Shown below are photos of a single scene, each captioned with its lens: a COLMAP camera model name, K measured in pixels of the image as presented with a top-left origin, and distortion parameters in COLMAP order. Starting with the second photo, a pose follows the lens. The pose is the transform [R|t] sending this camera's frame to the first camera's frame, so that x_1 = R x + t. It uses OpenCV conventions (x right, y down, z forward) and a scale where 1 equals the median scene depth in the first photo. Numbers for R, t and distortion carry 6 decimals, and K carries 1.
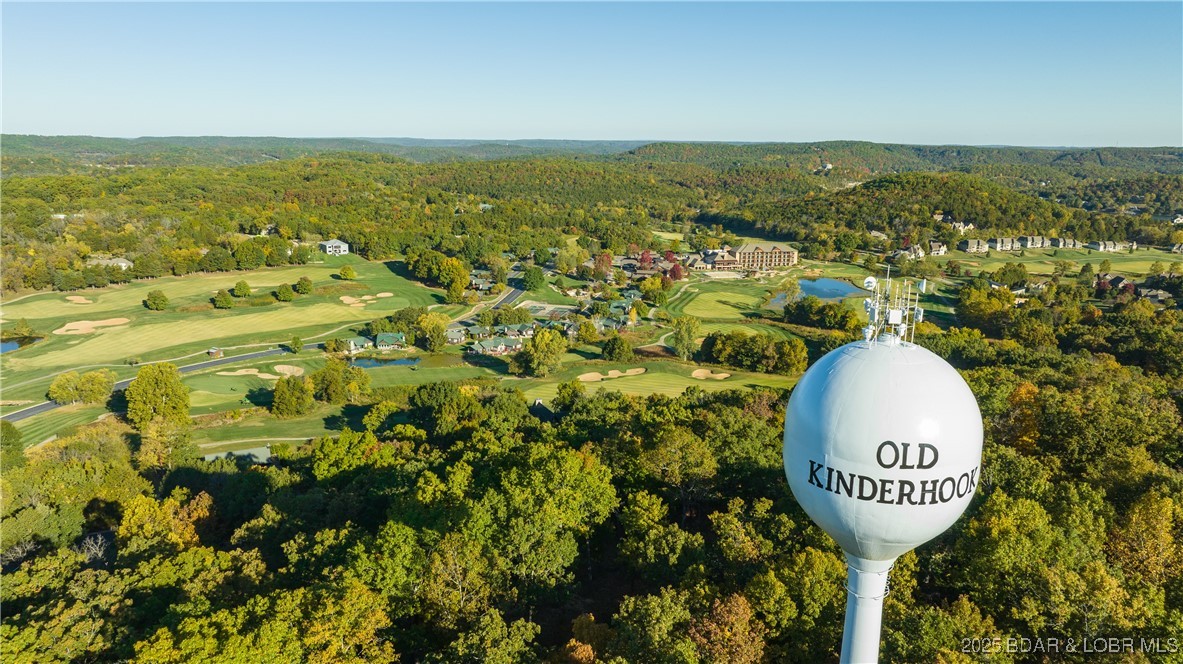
lens RADIAL K [[824.3, 0, 591.8], [0, 824.3, 334.0], [0, 0, 1]] dist [-0.031419, 0.021447]
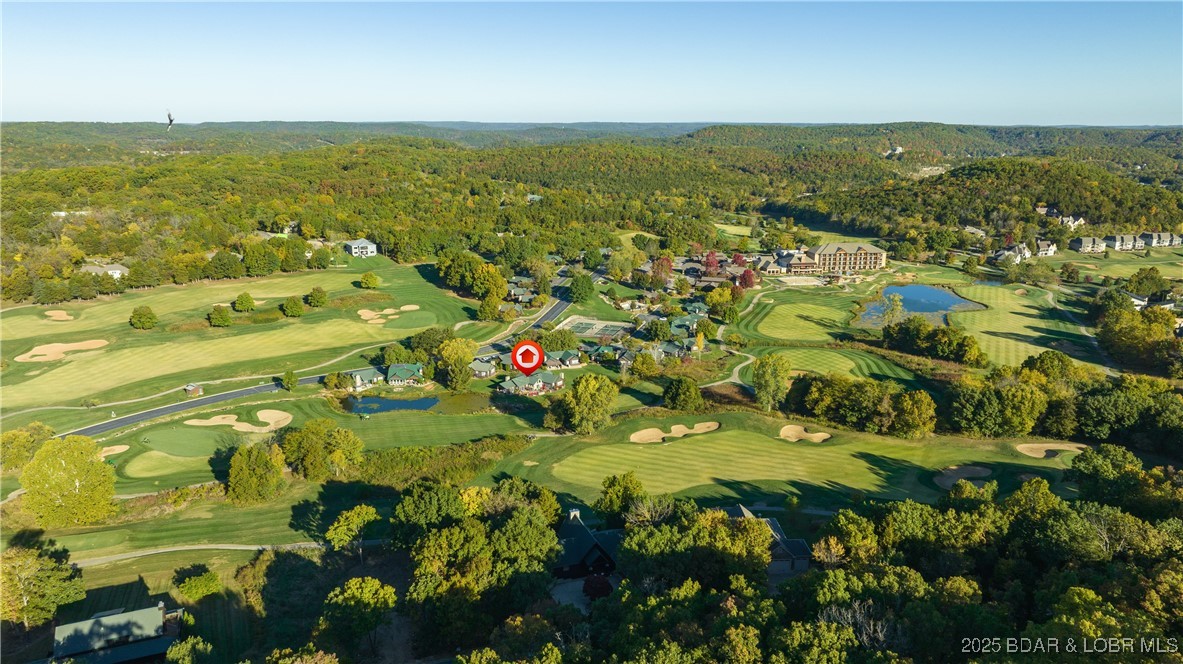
lens RADIAL K [[824.3, 0, 592.9], [0, 824.3, 334.4], [0, 0, 1]] dist [-0.031419, 0.021447]
pose [[0.997830, 0.009439, -0.065168, -0.002156], [-0.008103, 0.999752, 0.020735, -0.032663], [0.065347, -0.020162, 0.997659, 0.123754]]
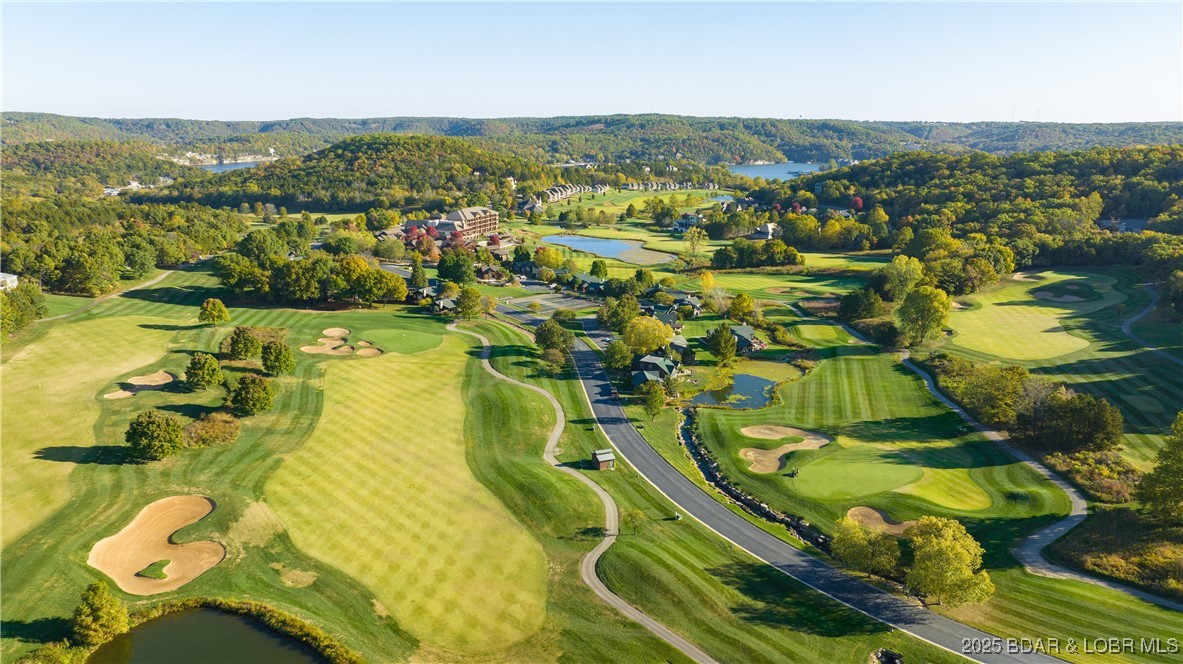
lens RADIAL K [[824.3, 0, 585.0], [0, 824.3, 327.7], [0, 0, 1]] dist [-0.031419, 0.021447]
pose [[0.562446, -0.204174, 0.801229, -0.519067], [0.187505, 0.975282, 0.116902, -0.071848], [-0.805293, 0.084483, 0.586827, 0.430754]]
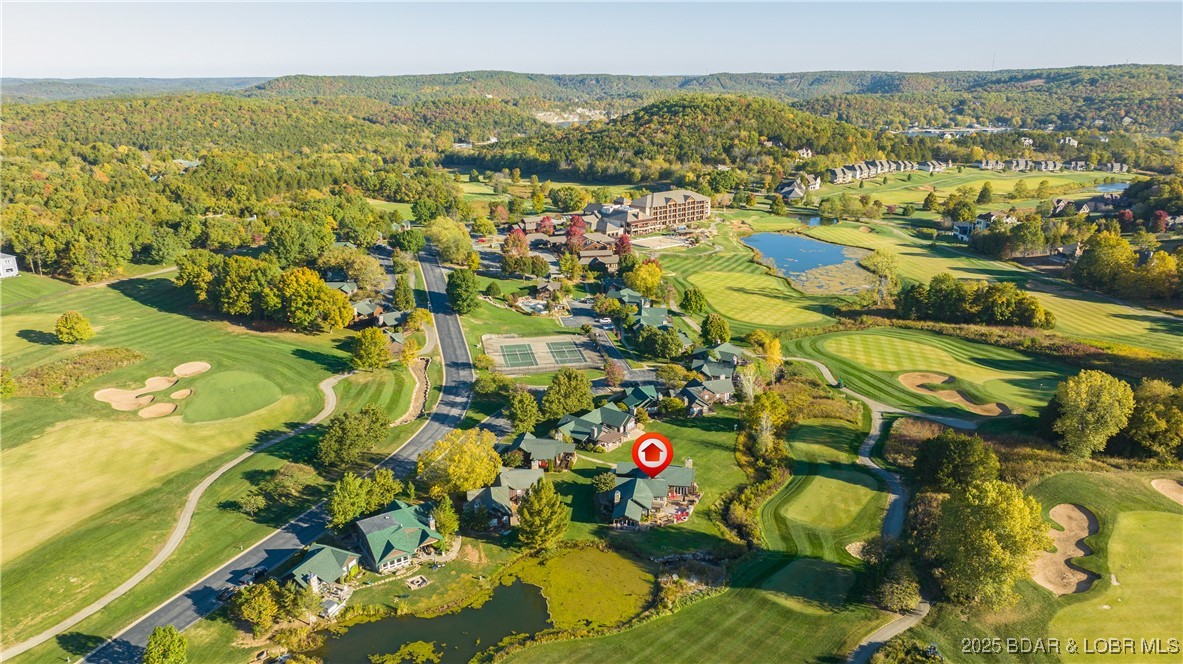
lens RADIAL K [[824.3, 0, 593.2], [0, 824.3, 335.0], [0, 0, 1]] dist [-0.031419, 0.021447]
pose [[0.894715, -0.145689, 0.422208, -0.202048], [0.113353, 0.988422, 0.100858, -0.073238], [-0.432014, -0.042381, 0.900871, 0.405005]]
